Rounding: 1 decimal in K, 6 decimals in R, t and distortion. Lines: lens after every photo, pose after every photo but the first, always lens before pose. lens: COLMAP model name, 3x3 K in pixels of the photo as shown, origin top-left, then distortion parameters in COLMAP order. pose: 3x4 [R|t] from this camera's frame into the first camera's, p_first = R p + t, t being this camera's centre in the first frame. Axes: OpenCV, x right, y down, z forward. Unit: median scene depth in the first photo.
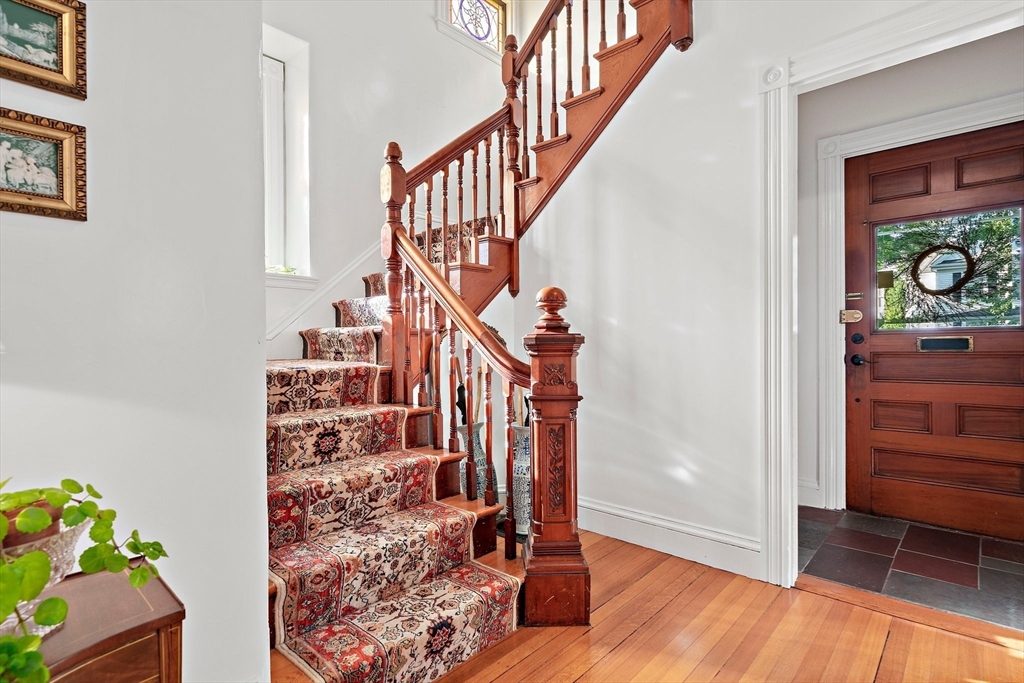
lens RADIAL K [[502.2, 0, 514.4], [0, 502.2, 345.9], [0, 0, 1]] dist [0.004601, 0.000155]
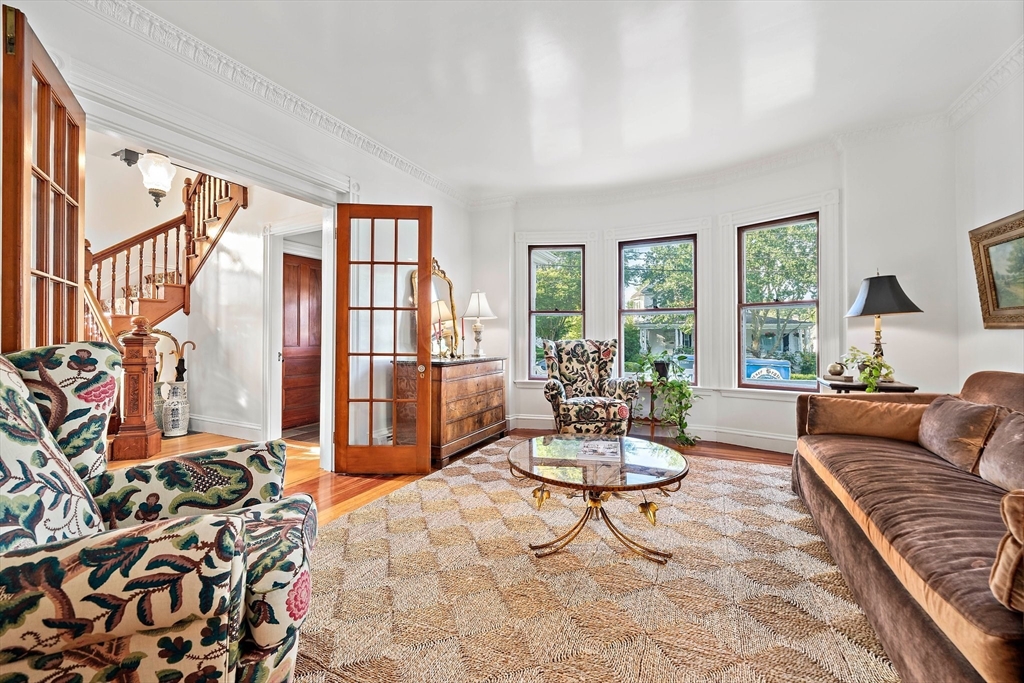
lens RADIAL K [[405.9, 0, 511.5], [0, 405.9, 334.6], [0, 0, 1]] dist [-0.004086, -0.000309]
pose [[0.962174, 0.019734, 0.271719, 0.832381], [-0.014609, 0.999675, -0.020871, -0.013426], [-0.272043, 0.016112, 0.962150, -0.864232]]
